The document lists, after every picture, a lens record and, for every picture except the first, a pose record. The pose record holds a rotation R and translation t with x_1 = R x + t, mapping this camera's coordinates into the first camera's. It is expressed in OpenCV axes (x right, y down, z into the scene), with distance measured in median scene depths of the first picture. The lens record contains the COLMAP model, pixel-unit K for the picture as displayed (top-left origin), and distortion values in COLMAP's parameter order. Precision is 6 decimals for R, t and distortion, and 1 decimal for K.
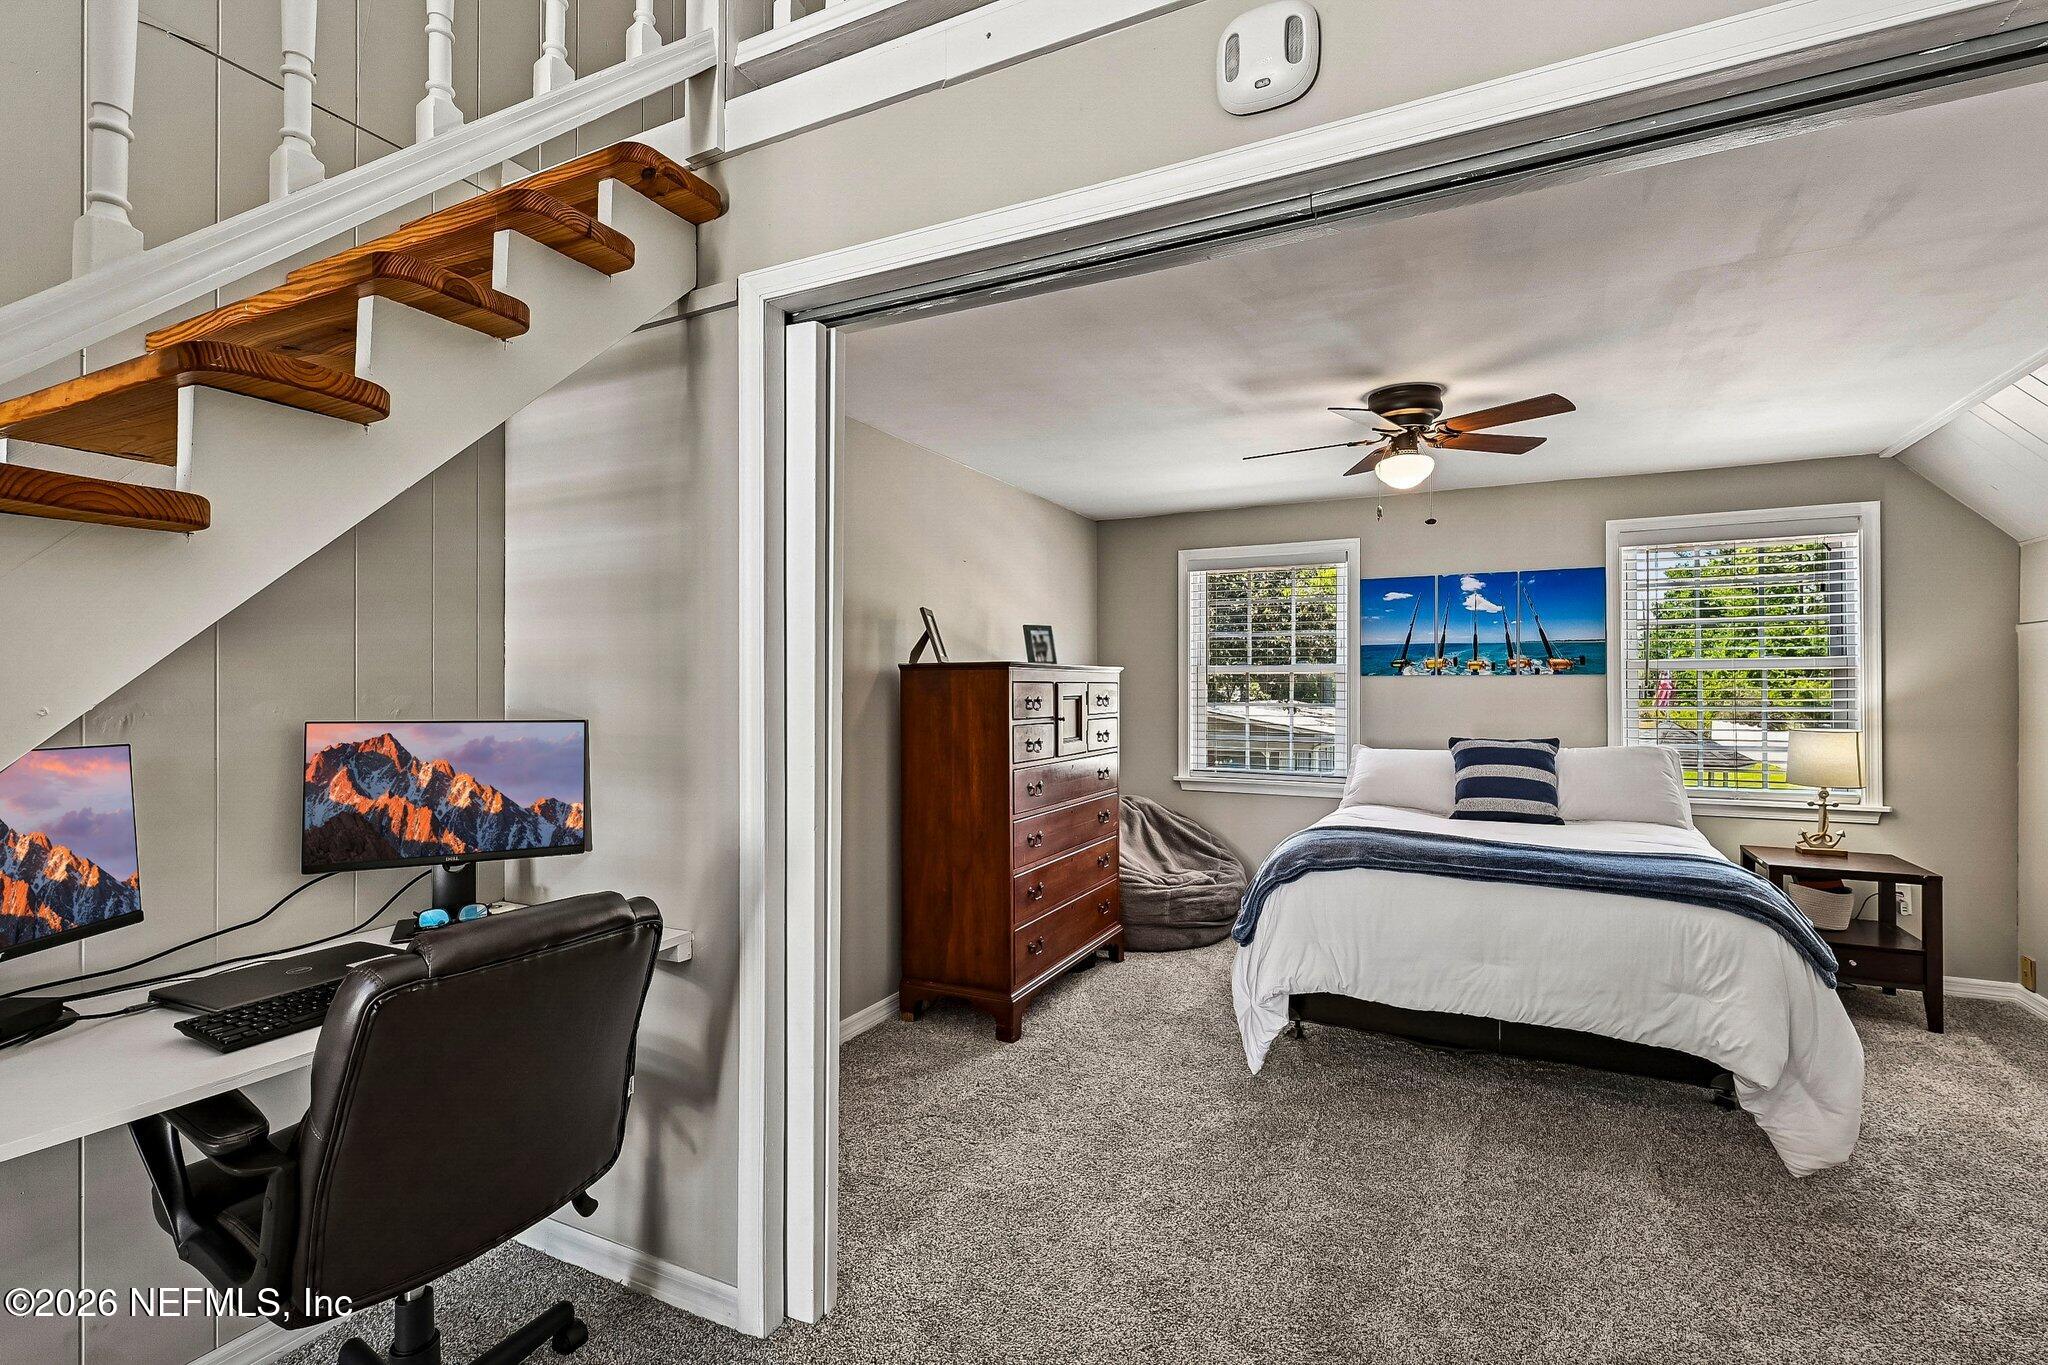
lens RADIAL K [[913.4, 0, 1030.8], [0, 913.4, 688.3], [0, 0, 1]] dist [-0.000072, 0.000178]
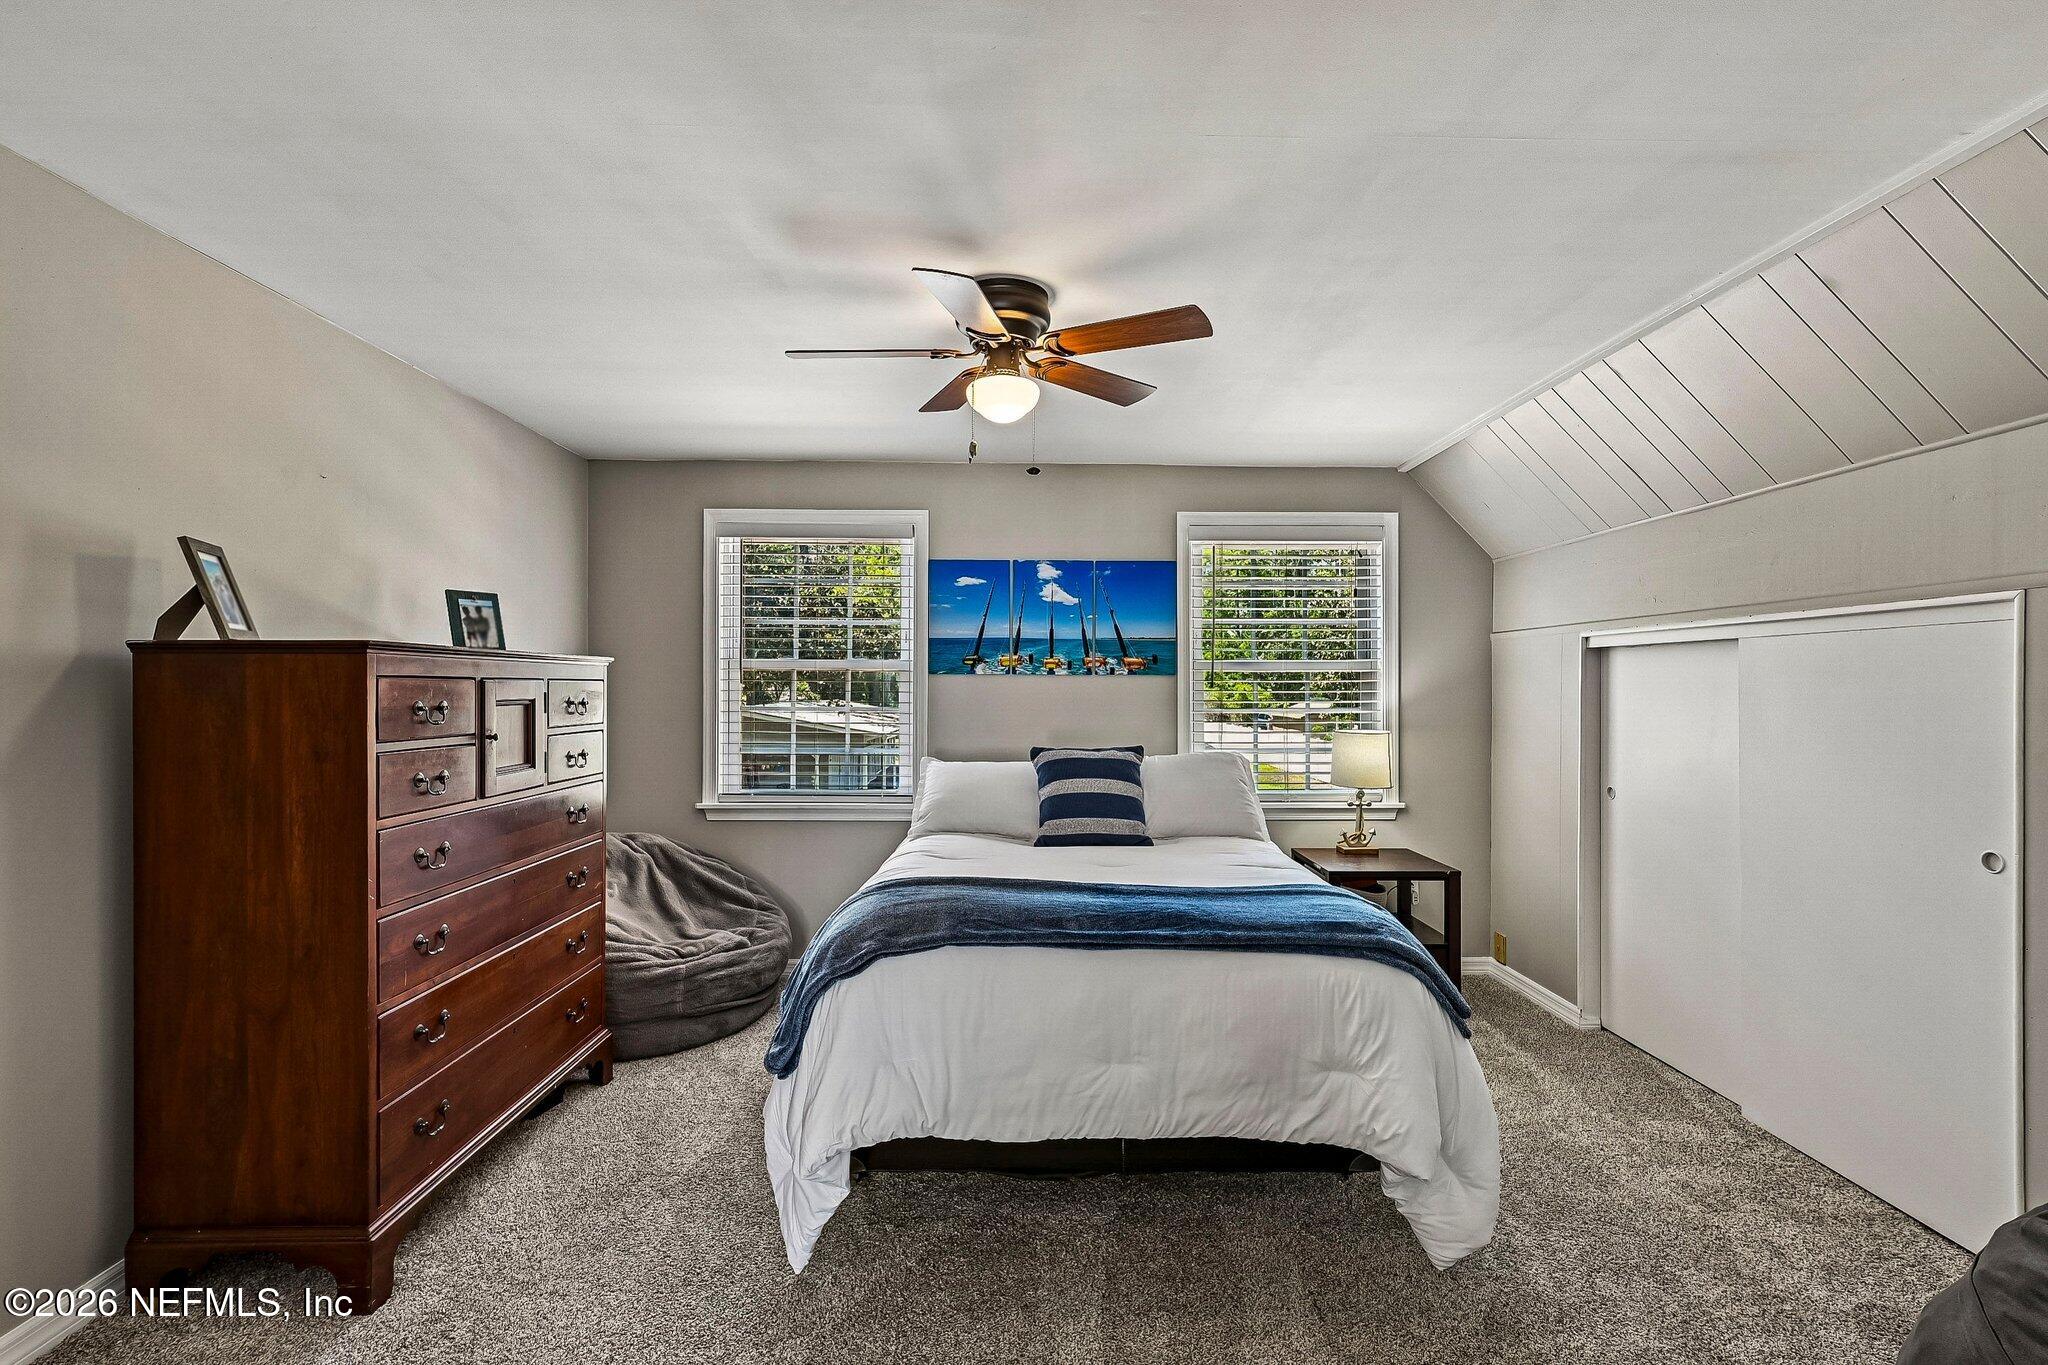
lens RADIAL K [[913.4, 0, 1030.8], [0, 913.4, 688.3], [0, 0, 1]] dist [-0.000072, 0.000178]
pose [[0.885437, 0.003540, 0.464745, 0.067322], [-0.003680, 0.999993, -0.000604, -0.000570], [-0.464744, -0.001175, 0.885444, 0.266254]]
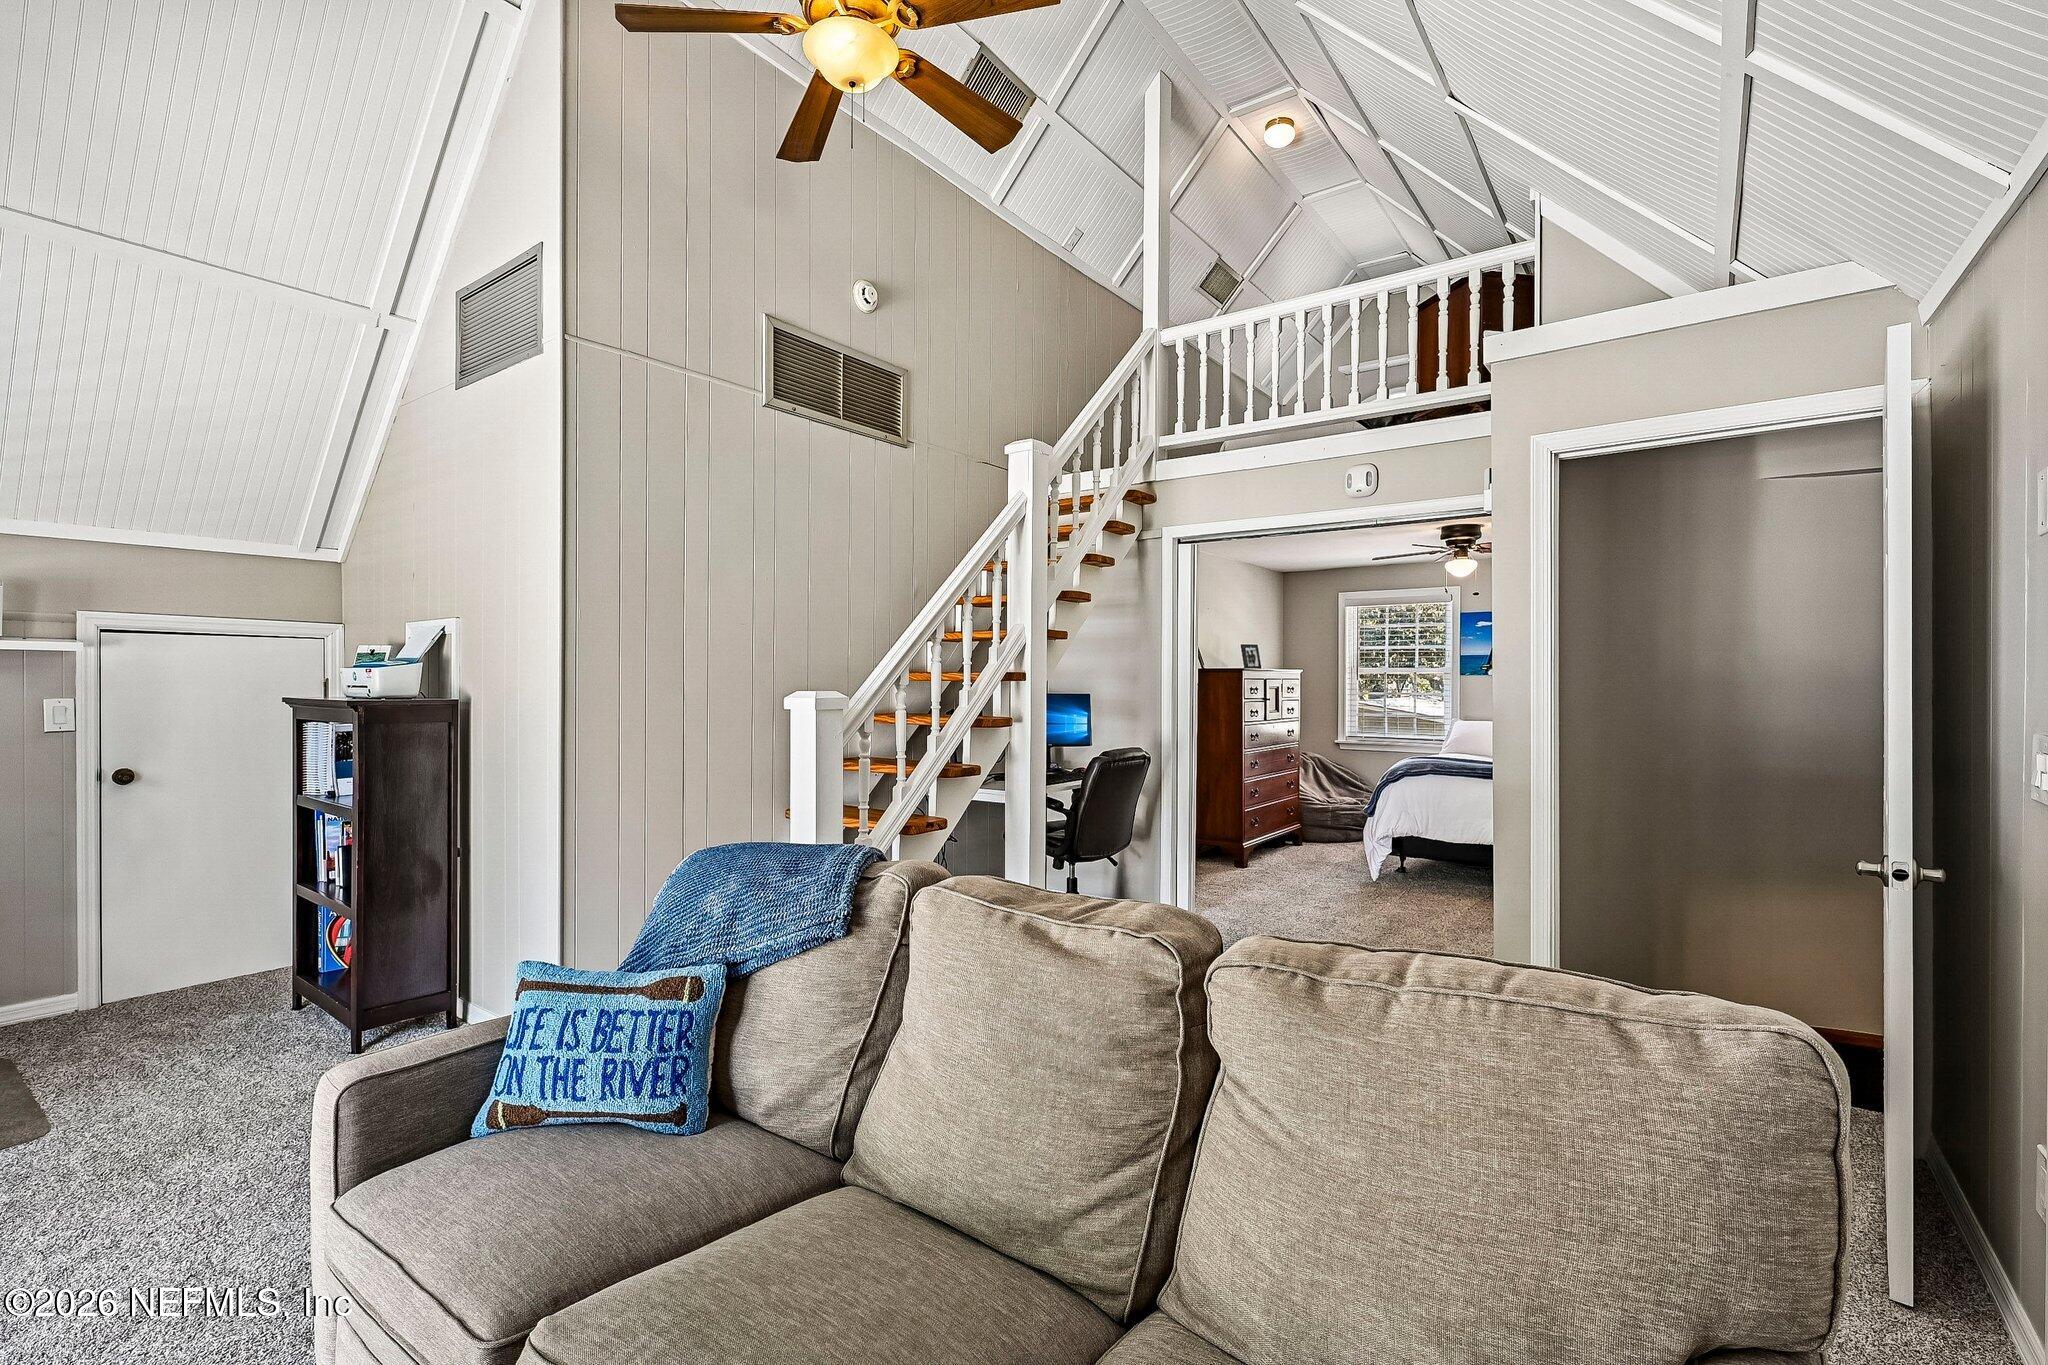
lens RADIAL K [[913.4, 0, 1030.8], [0, 913.4, 688.3], [0, 0, 1]] dist [-0.000072, 0.000178]
pose [[0.984871, 0.005554, -0.173201, -0.111103], [-0.004226, 0.999959, 0.008034, -0.000799], [0.173239, -0.007181, 0.984854, -0.820129]]
